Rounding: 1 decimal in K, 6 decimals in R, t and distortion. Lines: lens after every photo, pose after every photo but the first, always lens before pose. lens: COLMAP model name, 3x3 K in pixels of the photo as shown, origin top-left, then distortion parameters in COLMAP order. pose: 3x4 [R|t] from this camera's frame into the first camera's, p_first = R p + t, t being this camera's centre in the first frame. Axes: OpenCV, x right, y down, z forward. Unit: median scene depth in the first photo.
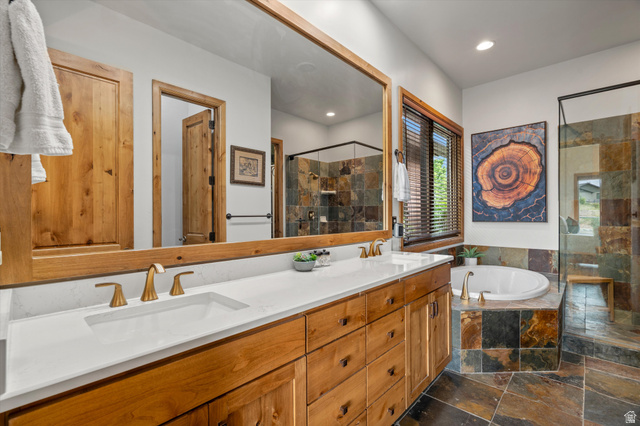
lens RADIAL K [[291.5, 0, 315.6], [0, 291.5, 215.5], [0, 0, 1]] dist [-0.000510, -0.000783]
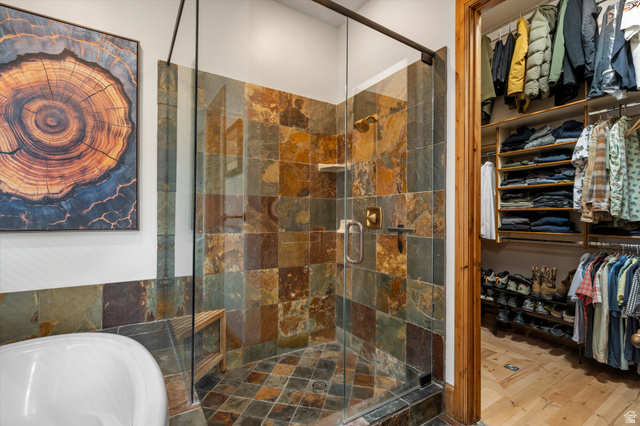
lens RADIAL K [[291.5, 0, 316.6], [0, 291.5, 216.7], [0, 0, 1]] dist [-0.000510, -0.000783]
pose [[0.257843, 0.010354, 0.966131, 0.344930], [-0.004278, 0.999945, -0.009575, 0.002511], [-0.966177, -0.001665, 0.257873, 0.522690]]
